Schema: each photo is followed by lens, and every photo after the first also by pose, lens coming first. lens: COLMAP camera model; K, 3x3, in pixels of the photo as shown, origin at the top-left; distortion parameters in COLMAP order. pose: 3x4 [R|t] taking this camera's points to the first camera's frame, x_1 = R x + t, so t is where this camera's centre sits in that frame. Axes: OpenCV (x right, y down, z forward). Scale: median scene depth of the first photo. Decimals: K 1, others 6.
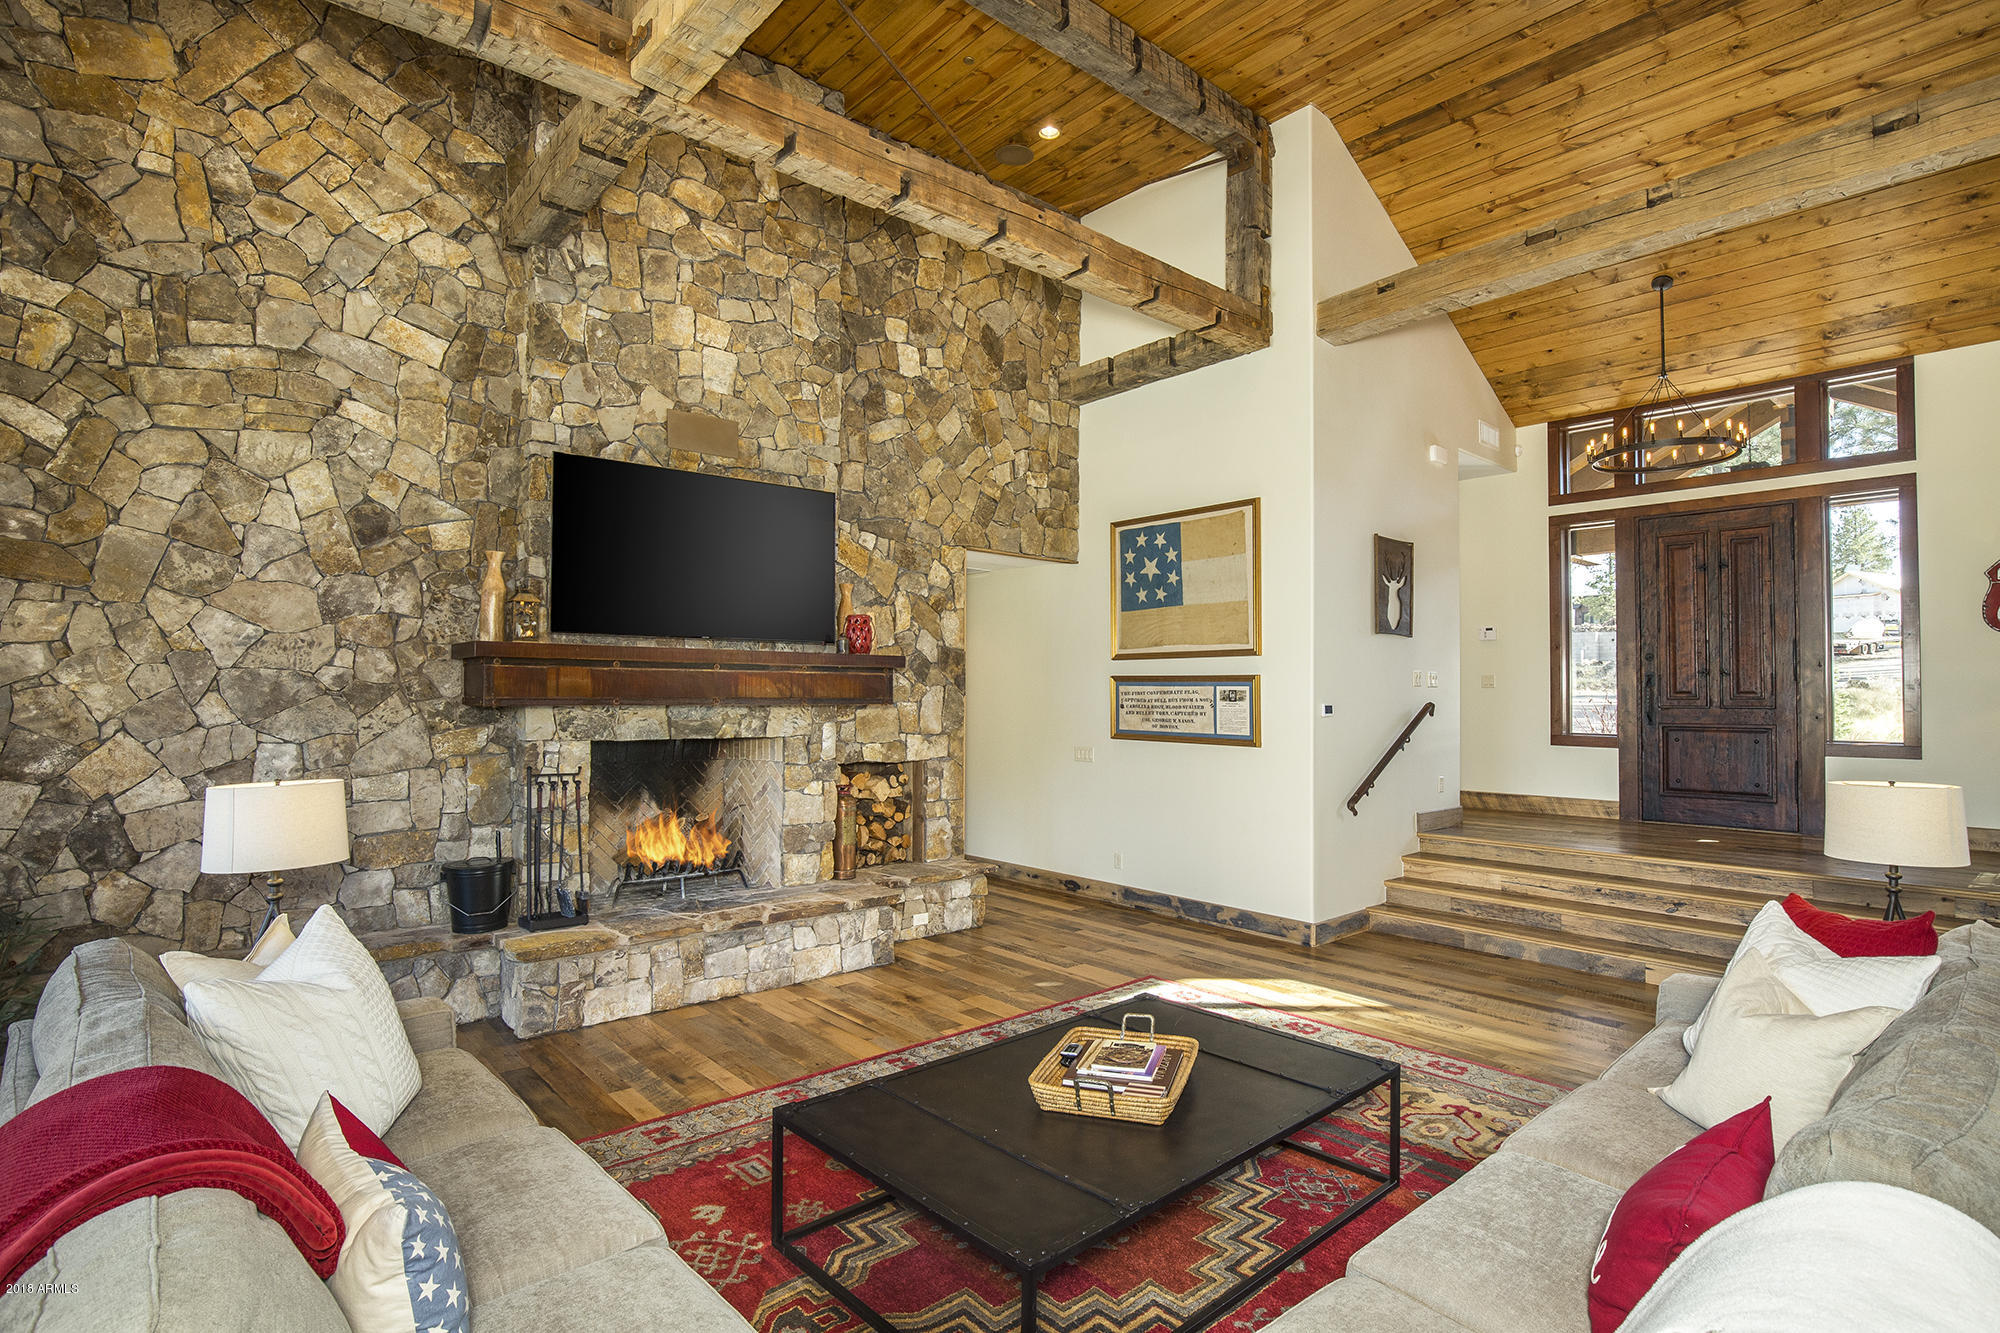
lens RADIAL K [[999.2, 0, 1021.0], [0, 999.2, 669.2], [0, 0, 1]] dist [-0.019662, -0.000044]
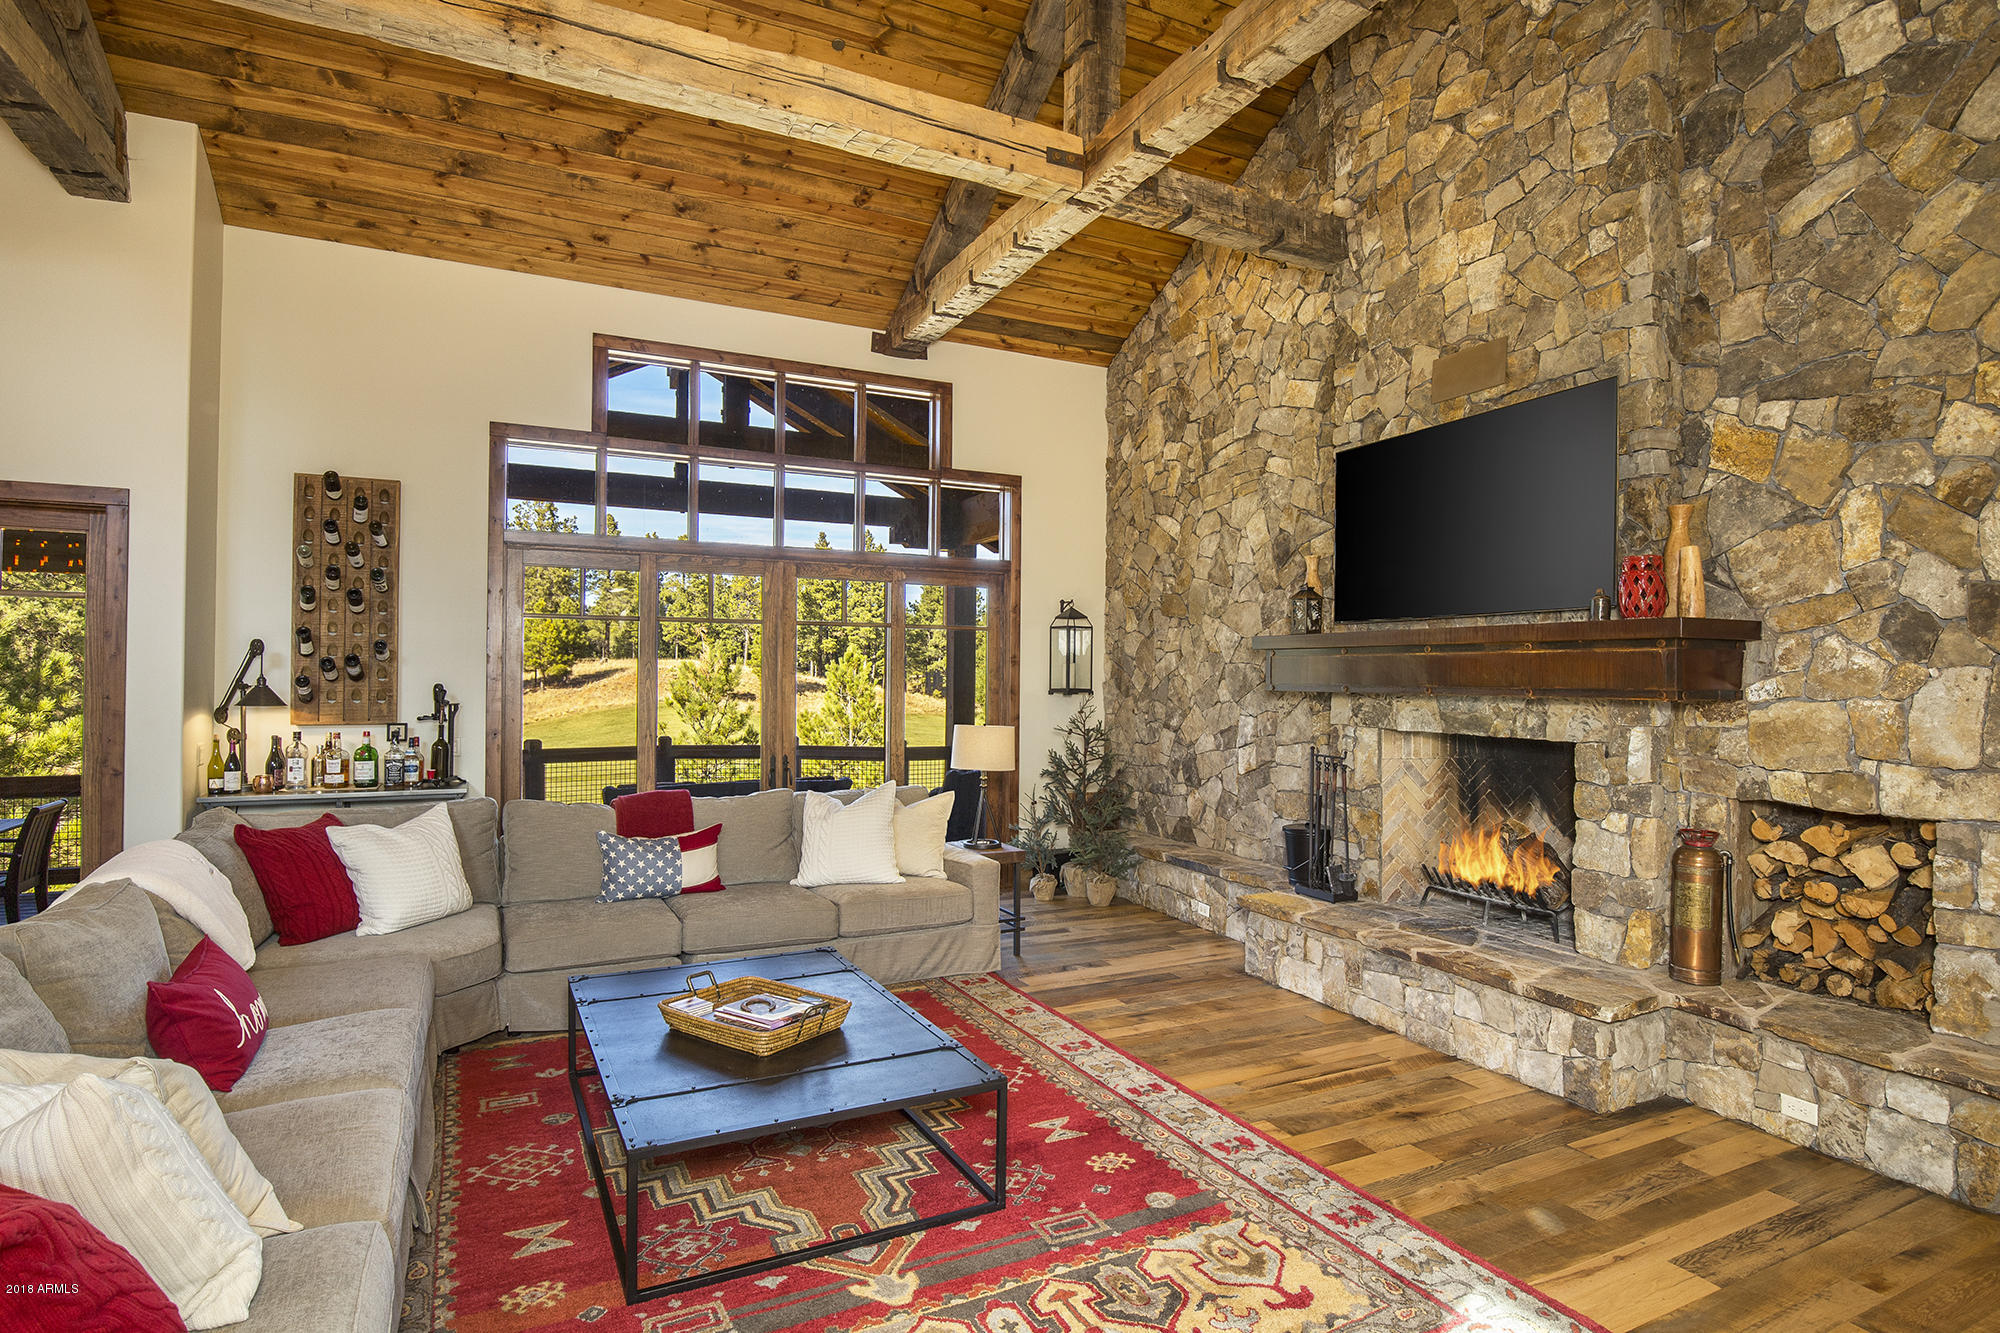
lens RADIAL K [[1034.5, 0, 1009.6], [0, 1034.5, 668.8], [0, 0, 1]] dist [-0.020760, 0.002751]
pose [[-0.263381, -0.015267, -0.964571, 0.611733], [0.013508, 0.999718, -0.019511, 0.025581], [0.964597, -0.018168, -0.263101, 0.851755]]
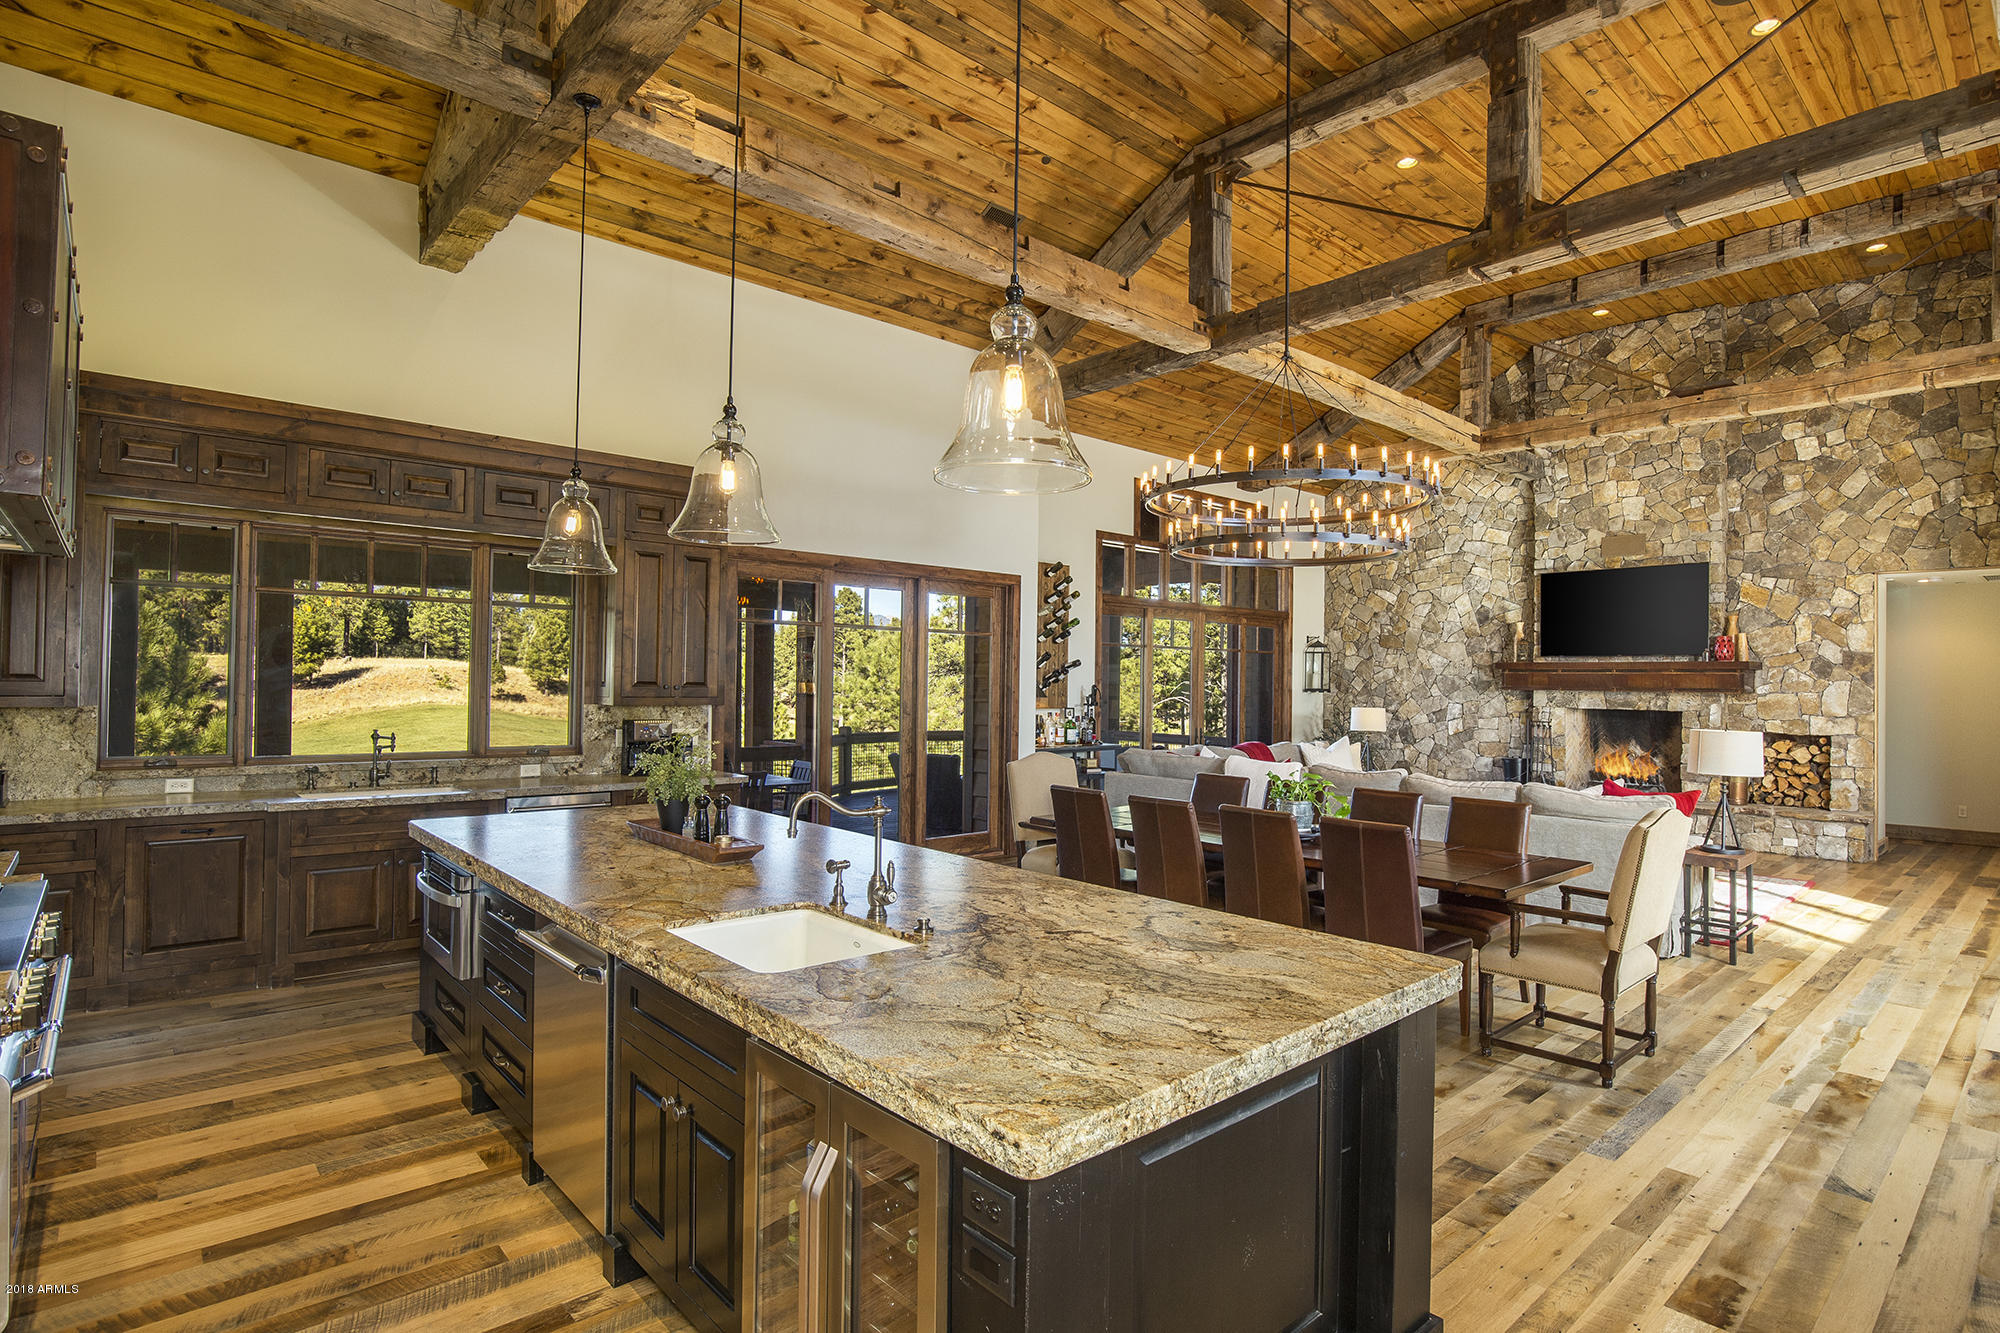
lens RADIAL K [[999.2, 0, 1021.0], [0, 999.2, 669.2], [0, 0, 1]] dist [-0.019662, -0.000044]
pose [[0.008443, -0.018067, -0.999801, 1.517193], [0.012048, 0.999766, -0.017965, 0.013943], [0.999892, -0.011894, 0.008658, -0.142164]]
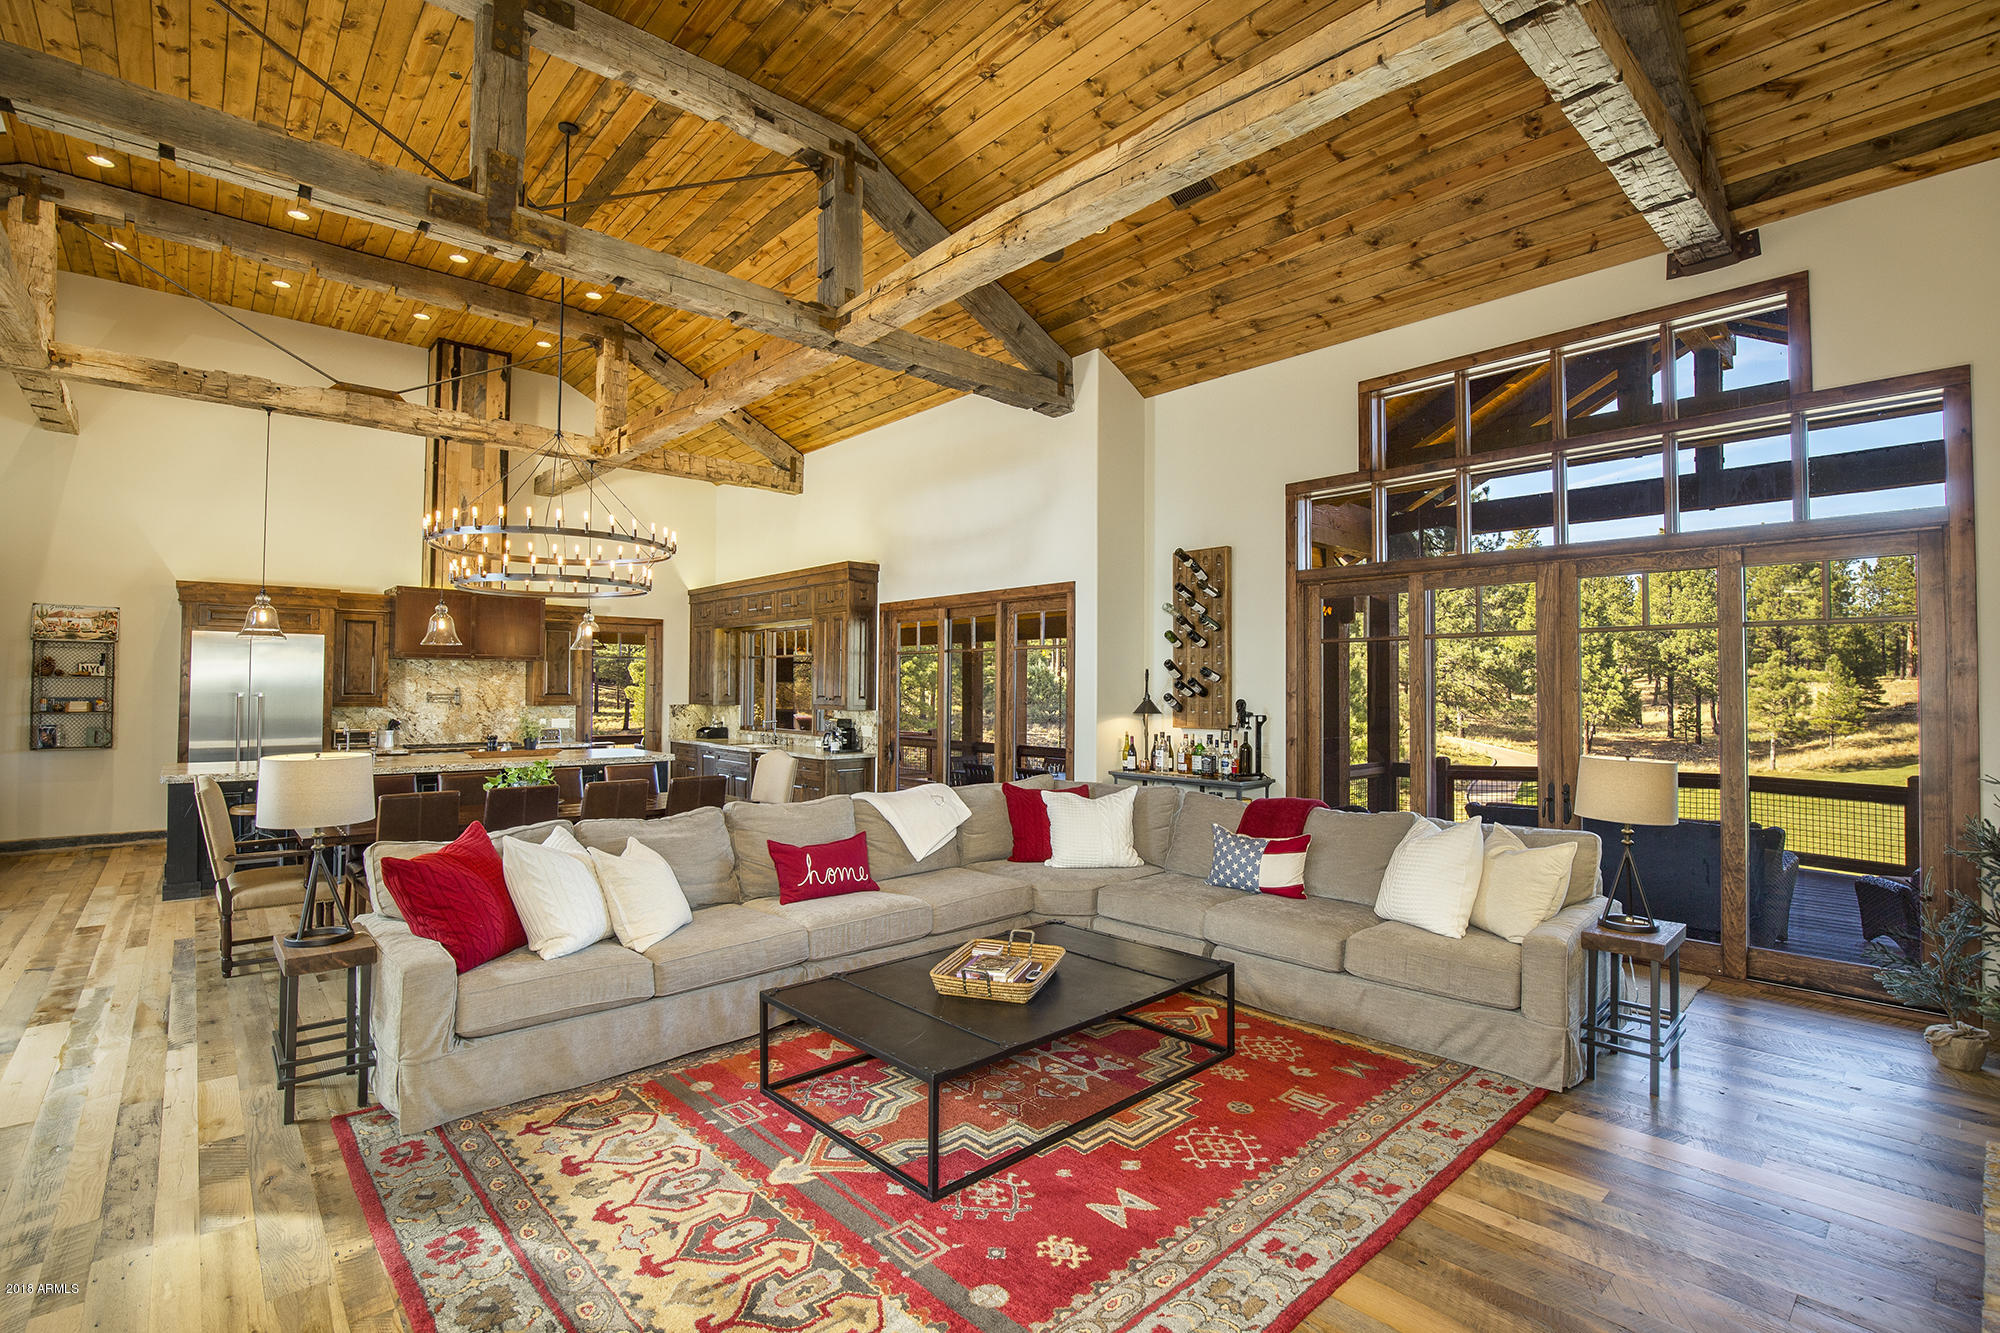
lens RADIAL K [[916.4, 0, 1030.9], [0, 916.4, 667.5], [0, 0, 1]] dist [-0.027196, 0.001121]
pose [[-0.999494, -0.012527, -0.029237, 0.052909], [-0.011058, 0.998693, -0.049899, 0.033924], [0.029824, -0.049550, -0.998326, 1.206073]]
